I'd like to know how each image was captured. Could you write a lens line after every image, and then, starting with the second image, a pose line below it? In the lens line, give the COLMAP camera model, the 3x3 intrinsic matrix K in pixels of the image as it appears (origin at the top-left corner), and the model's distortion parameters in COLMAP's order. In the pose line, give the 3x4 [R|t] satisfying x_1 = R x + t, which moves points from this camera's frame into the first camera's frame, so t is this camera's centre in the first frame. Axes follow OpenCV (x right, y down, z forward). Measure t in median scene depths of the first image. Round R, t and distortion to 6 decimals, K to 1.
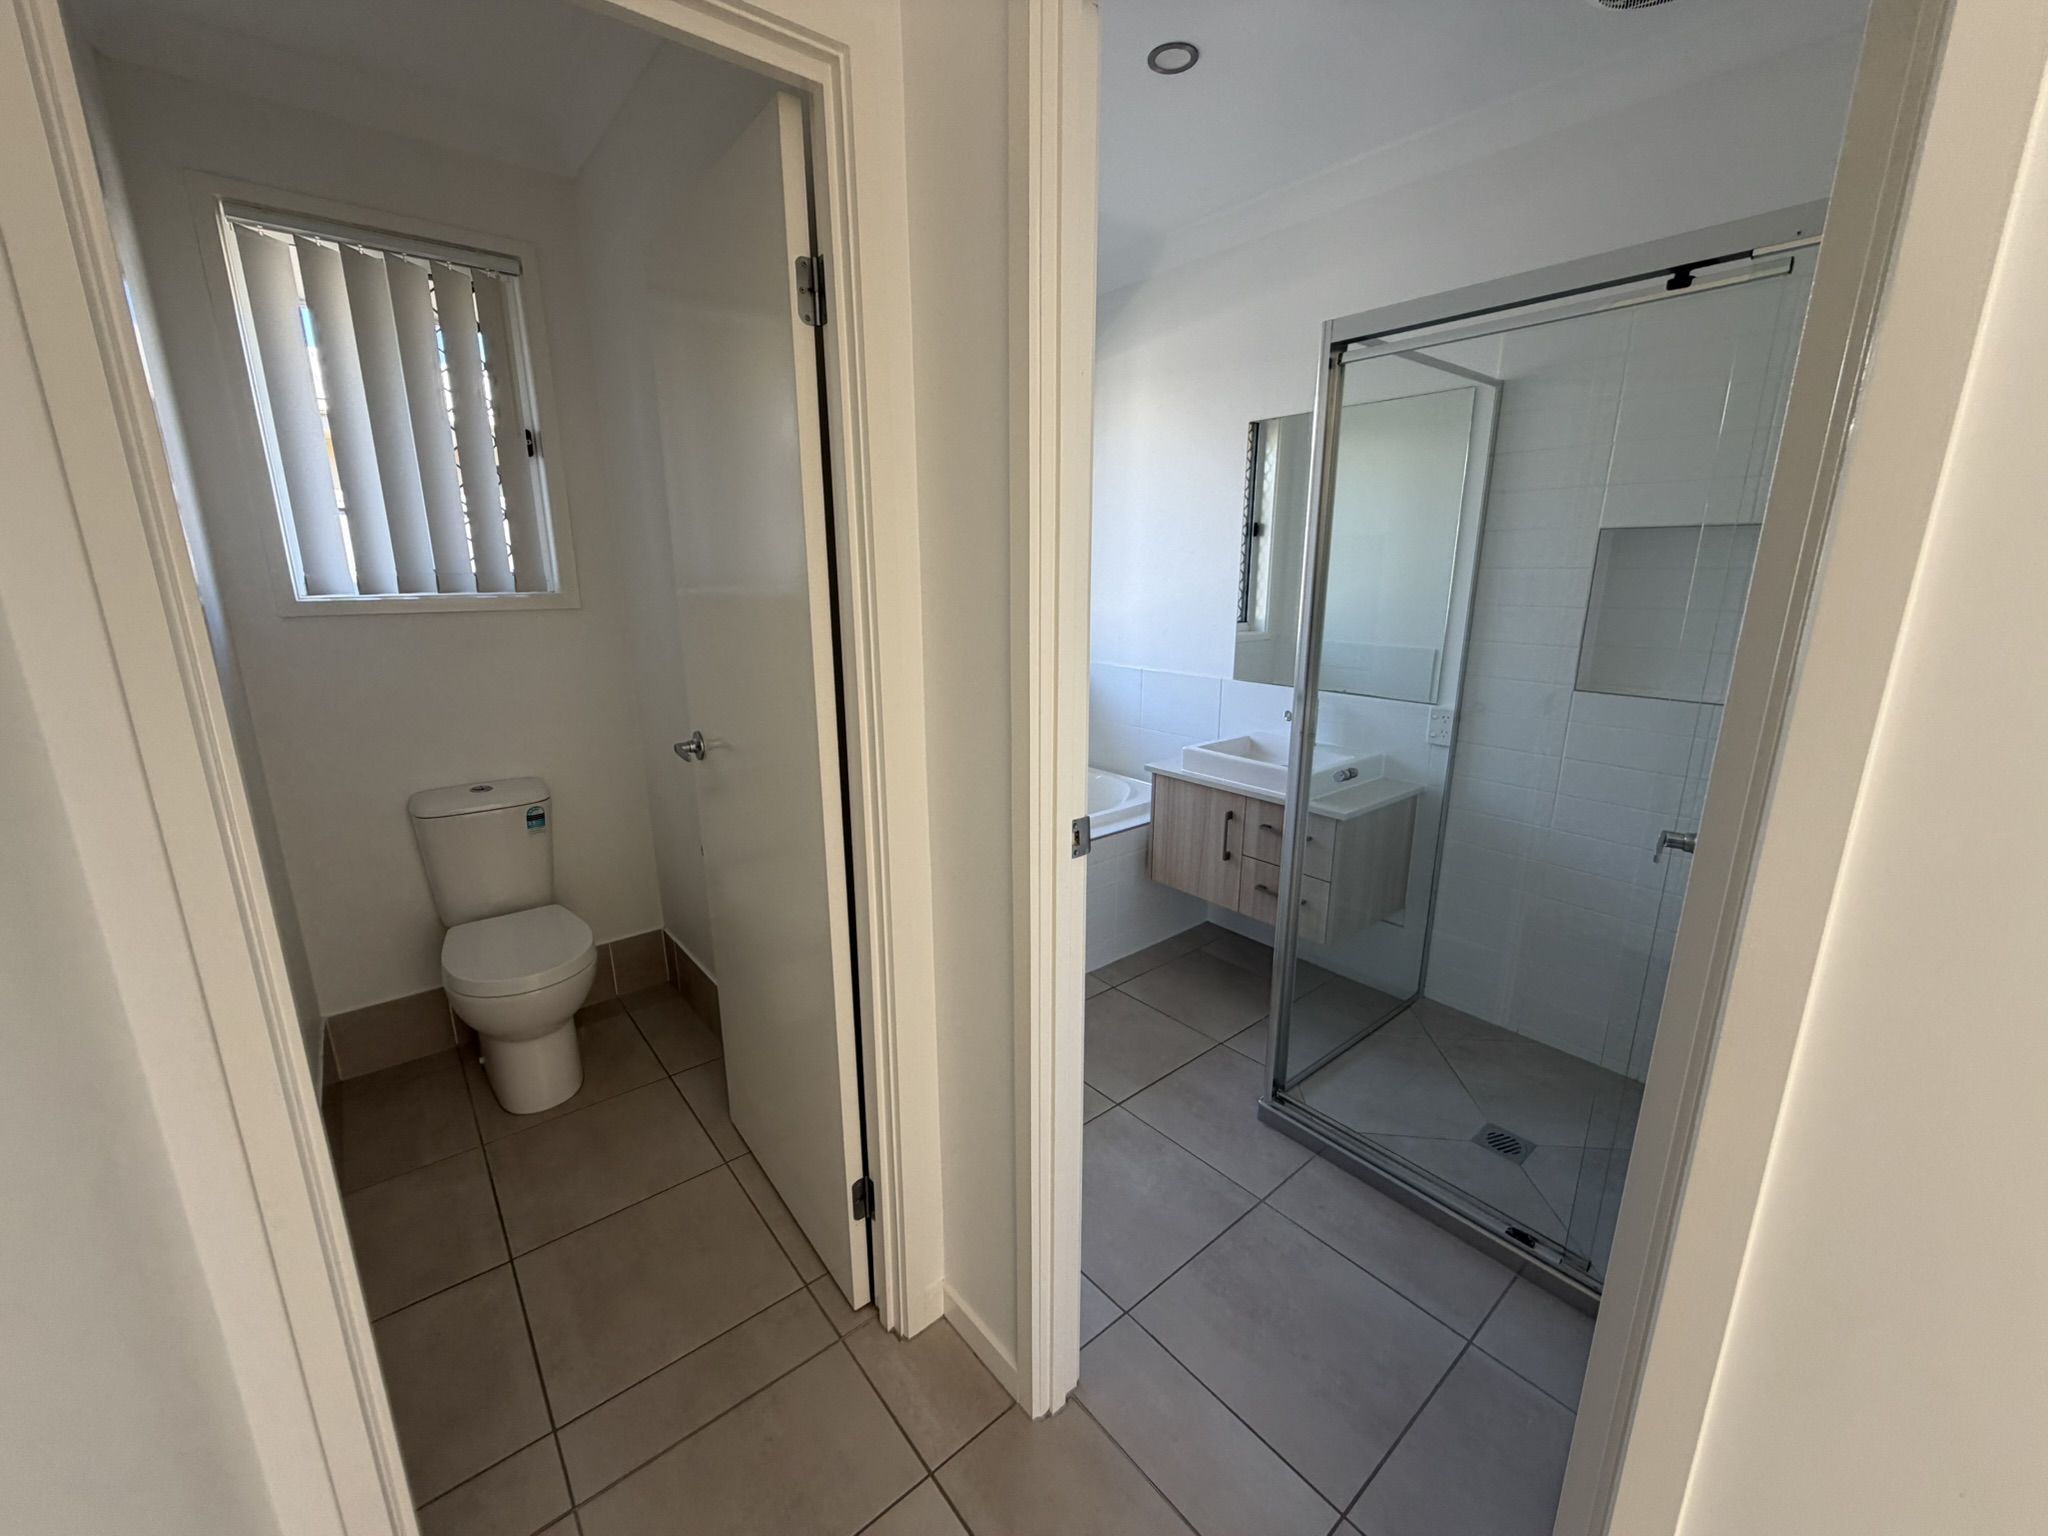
lens RADIAL K [[818.3, 0, 1024.0], [0, 818.3, 768.0], [0, 0, 1]] dist [0.002614, -0.000615]
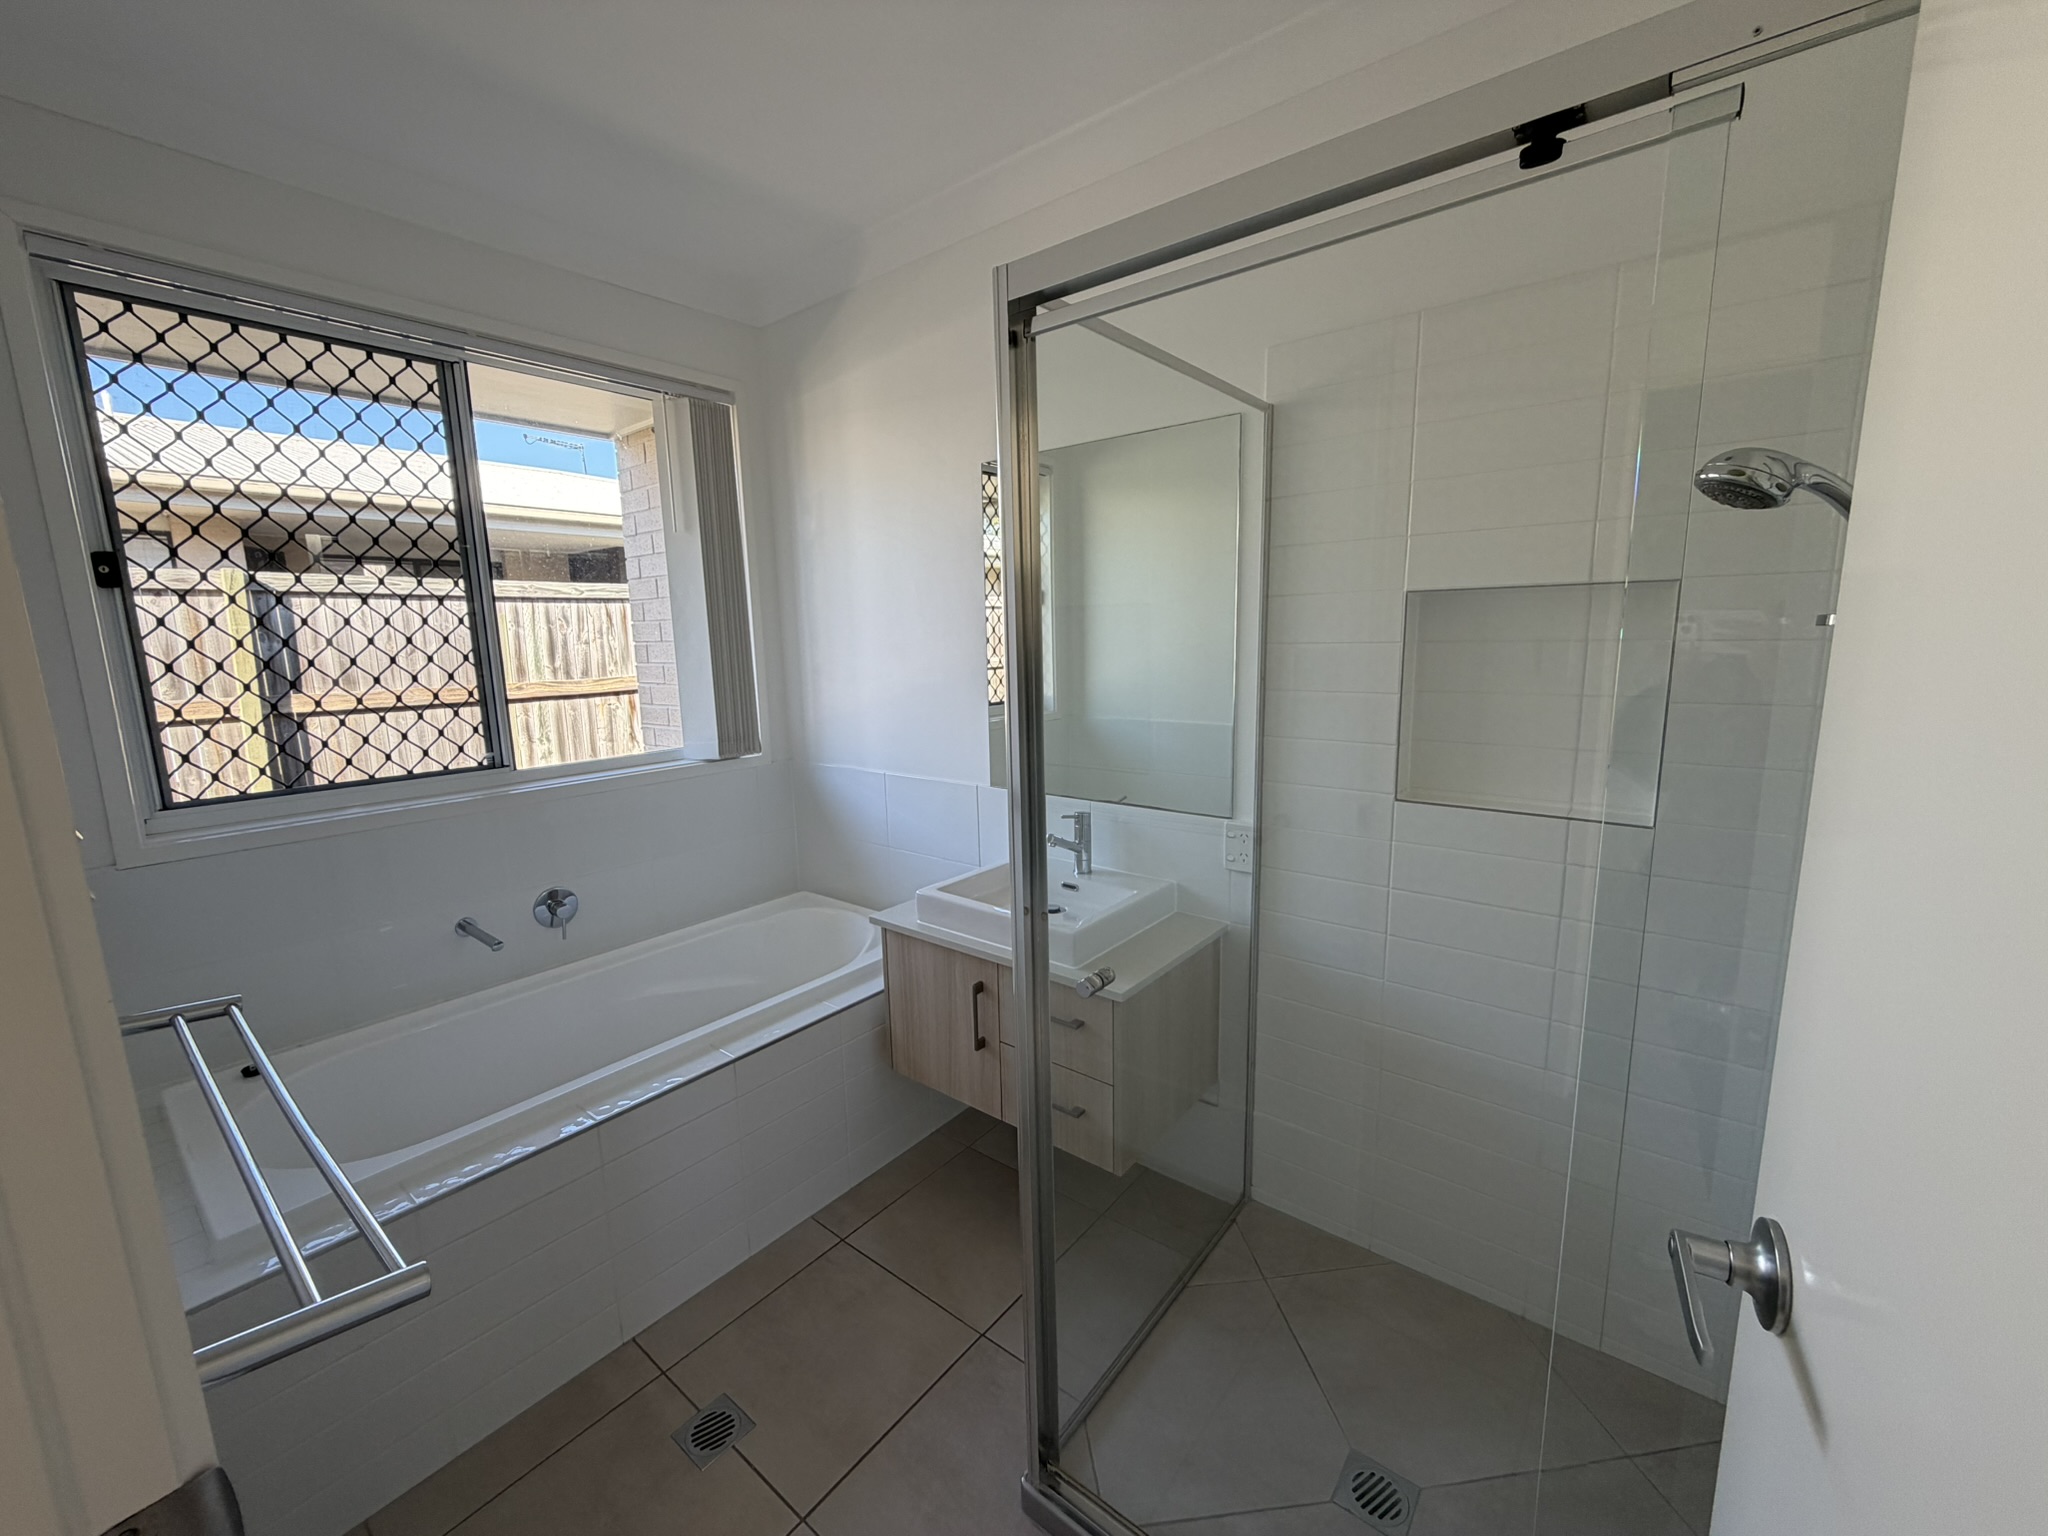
lens RADIAL K [[818.3, 0, 1024.0], [0, 818.3, 768.0], [0, 0, 1]] dist [0.002614, -0.000615]
pose [[0.979003, -0.053101, 0.196810, 0.163647], [0.068547, 0.995009, -0.072519, -0.081796], [-0.191977, 0.084487, 0.977756, 0.281437]]
